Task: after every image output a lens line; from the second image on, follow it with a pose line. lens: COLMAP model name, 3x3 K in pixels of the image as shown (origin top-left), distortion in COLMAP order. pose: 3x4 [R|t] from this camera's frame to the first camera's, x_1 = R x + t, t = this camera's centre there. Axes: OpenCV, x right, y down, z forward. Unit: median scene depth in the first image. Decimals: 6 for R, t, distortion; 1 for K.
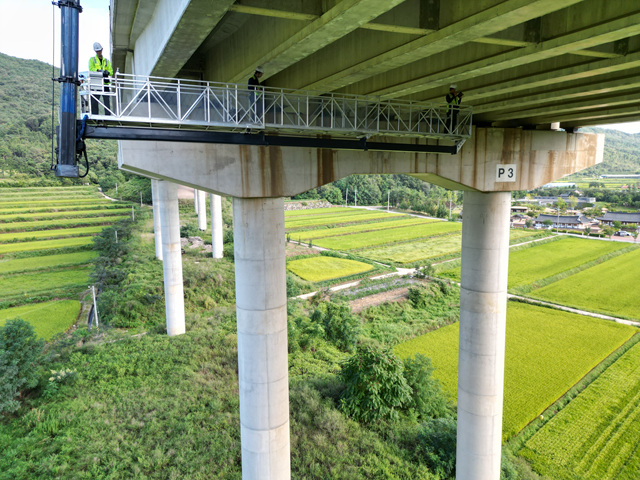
lens RADIAL K [[448.2, 0, 318.2], [0, 448.2, 239.4], [0, 0, 1]] dist [0.066639, -0.062527]
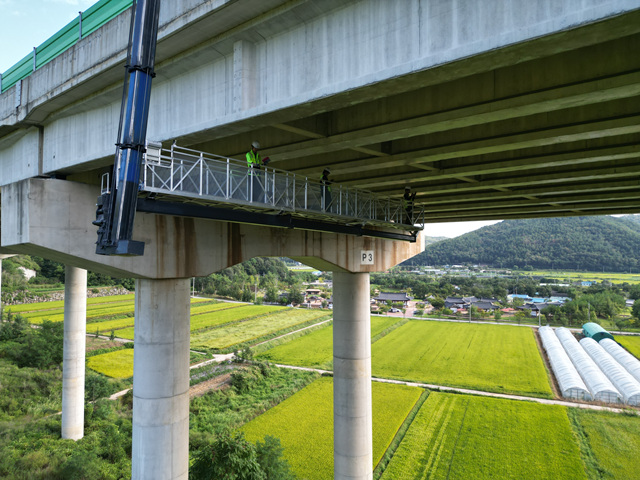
lens RADIAL K [[449.7, 0, 318.0], [0, 449.7, 239.7], [0, 0, 1]] dist [0.059029, -0.056252]
pose [[0.903694, 0.028336, 0.427241, -0.088164], [0.051921, 0.983193, -0.175031, 0.005023], [-0.425020, 0.180357, 0.887034, -0.015971]]
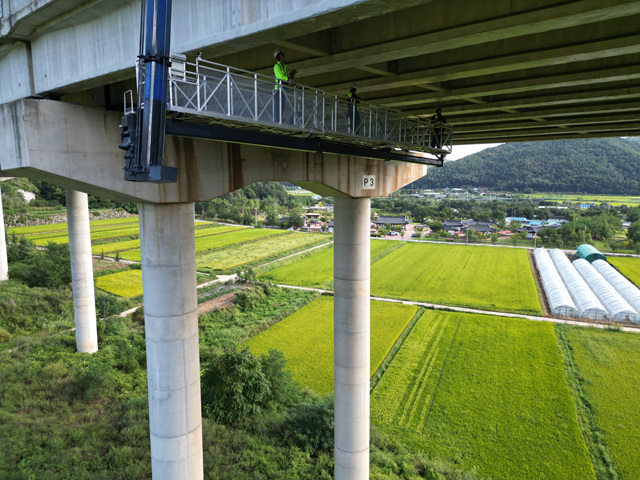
lens RADIAL K [[448.2, 0, 318.2], [0, 448.2, 239.4], [0, 0, 1]] dist [0.066639, -0.062527]
pose [[0.903141, -0.044225, 0.427061, -0.090296], [0.052176, 0.998614, -0.006927, 0.004013], [-0.426163, 0.028538, 0.904196, -0.016494]]
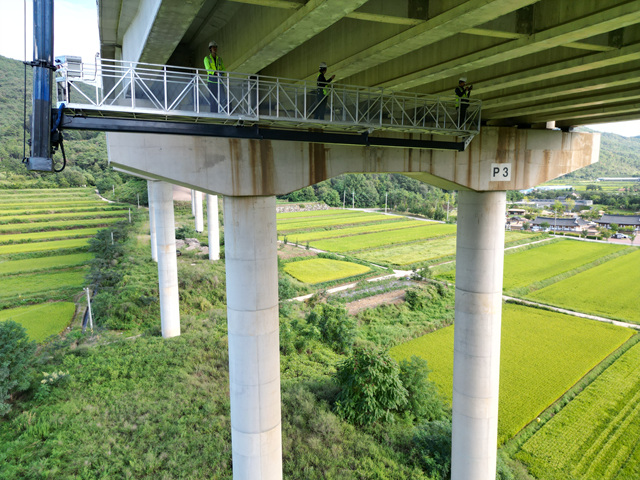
lens RADIAL K [[448.2, 0, 318.2], [0, 448.2, 239.4], [0, 0, 1]] dist [0.066639, -0.062527]
pose [[0.999990, 0.001061, 0.004330, 0.004461], [-0.001038, 0.999985, -0.005434, 0.002218], [-0.004336, 0.005429, 0.999976, 0.005379]]
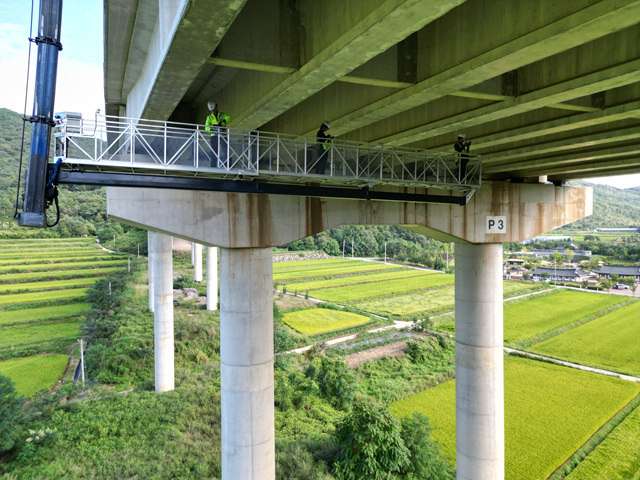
lens RADIAL K [[448.2, 0, 318.2], [0, 448.2, 239.4], [0, 0, 1]] dist [0.066639, -0.062527]
pose [[0.999985, 0.002975, 0.004498, 0.006958], [-0.002440, 0.993411, -0.114580, 0.000223], [-0.004809, 0.114567, 0.993404, 0.006057]]
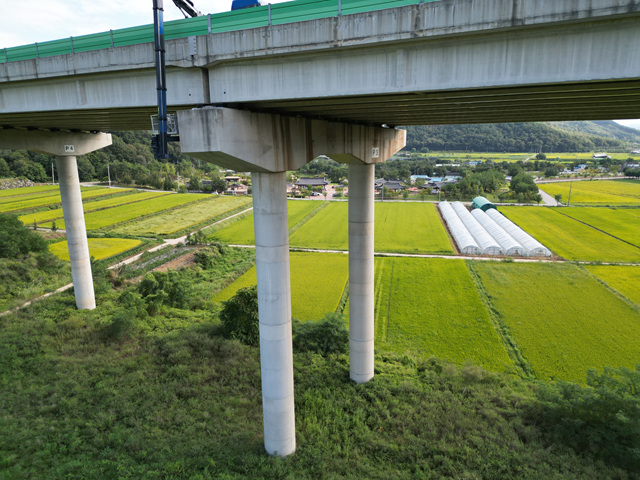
lens RADIAL K [[448.2, 0, 318.2], [0, 448.2, 239.4], [0, 0, 1]] dist [0.066639, -0.062527]
pose [[0.794240, -0.128730, 0.593811, -0.315951], [0.092799, 0.991533, 0.090829, 0.003082], [-0.600476, -0.017035, 0.799461, -0.100107]]
